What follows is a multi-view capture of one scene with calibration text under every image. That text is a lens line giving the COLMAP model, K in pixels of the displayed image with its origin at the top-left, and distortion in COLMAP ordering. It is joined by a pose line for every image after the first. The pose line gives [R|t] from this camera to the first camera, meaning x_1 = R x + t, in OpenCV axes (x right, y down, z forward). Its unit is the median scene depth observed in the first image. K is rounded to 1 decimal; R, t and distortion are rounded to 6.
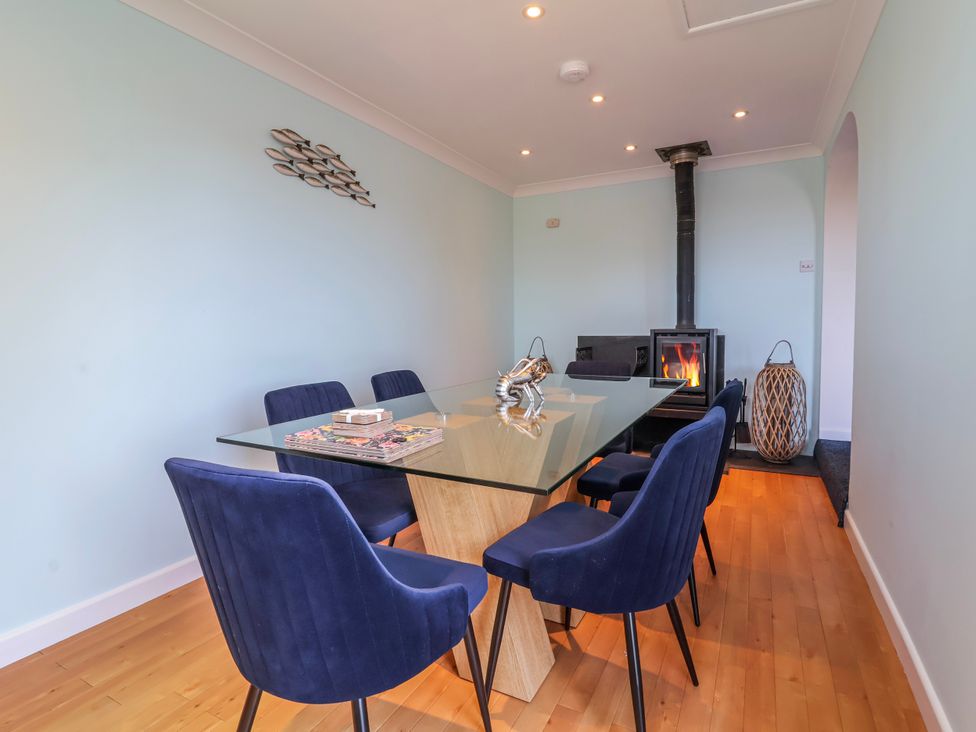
lens RADIAL K [[504.9, 0, 488.0], [0, 504.9, 366.0], [0, 0, 1]] dist [-0.003146, -0.000540]
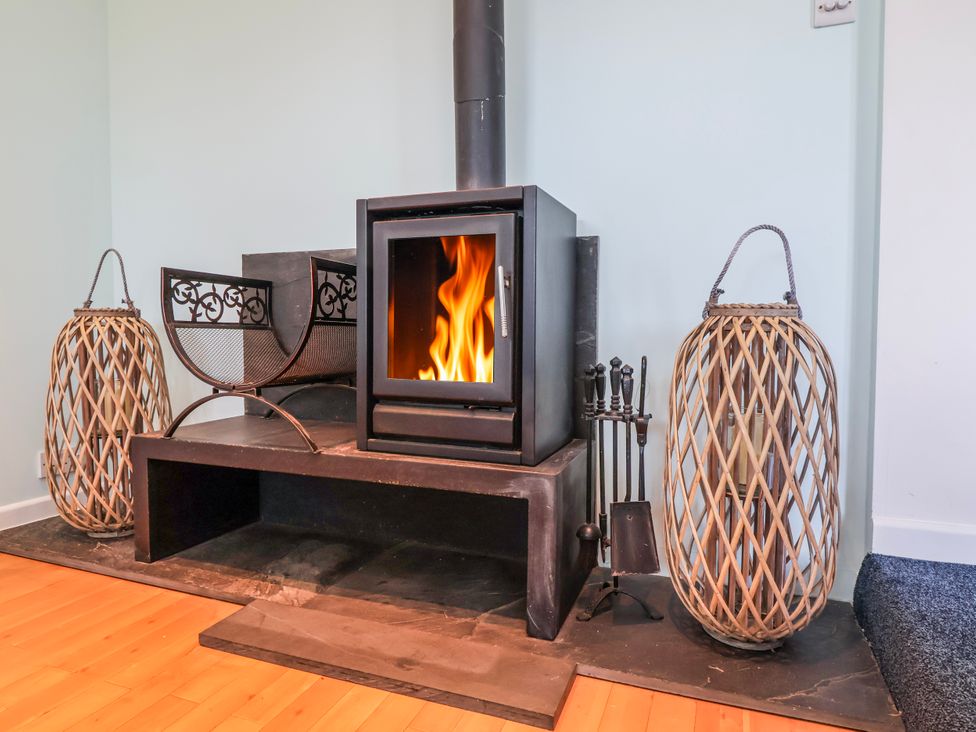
lens RADIAL K [[587.9, 0, 488.0], [0, 587.9, 366.0], [0, 0, 1]] dist [-0.006093, -0.001915]
pose [[0.994463, 0.016383, 0.103807, 0.388569], [-0.013428, 0.999486, -0.029108, 0.042673], [-0.104230, 0.027553, 0.994171, 0.671730]]
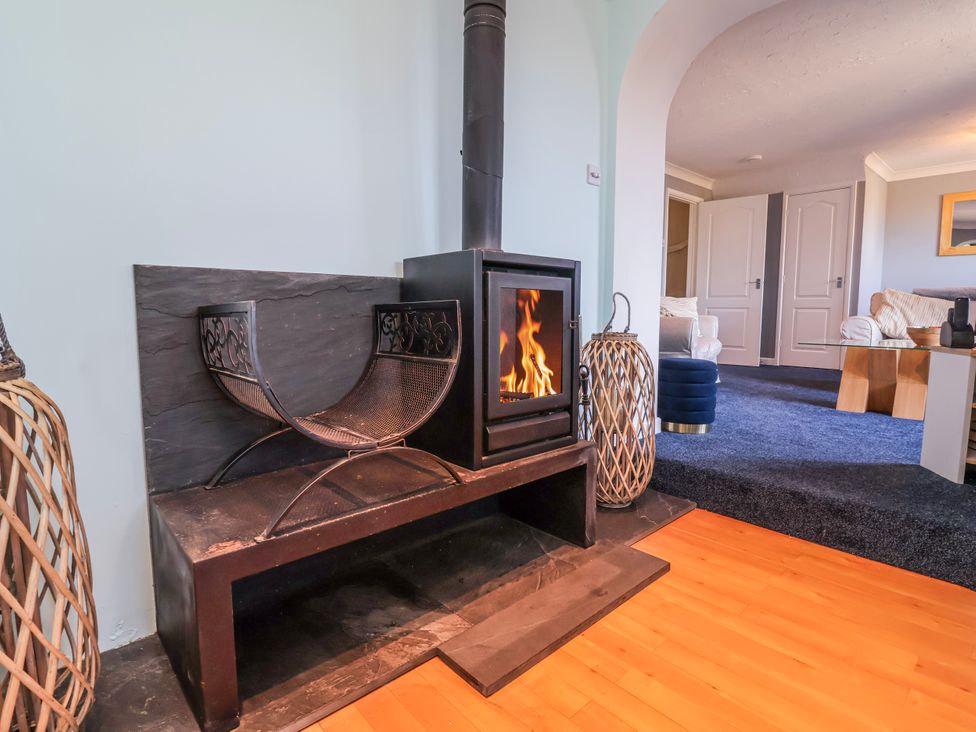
lens RADIAL K [[504.9, 0, 488.0], [0, 504.9, 366.0], [0, 0, 1]] dist [-0.003146, -0.000540]
pose [[0.351746, -0.076686, 0.932949, -0.005620], [0.062777, 0.996328, 0.058227, -0.011843], [-0.933988, 0.038087, 0.355268, 0.926919]]
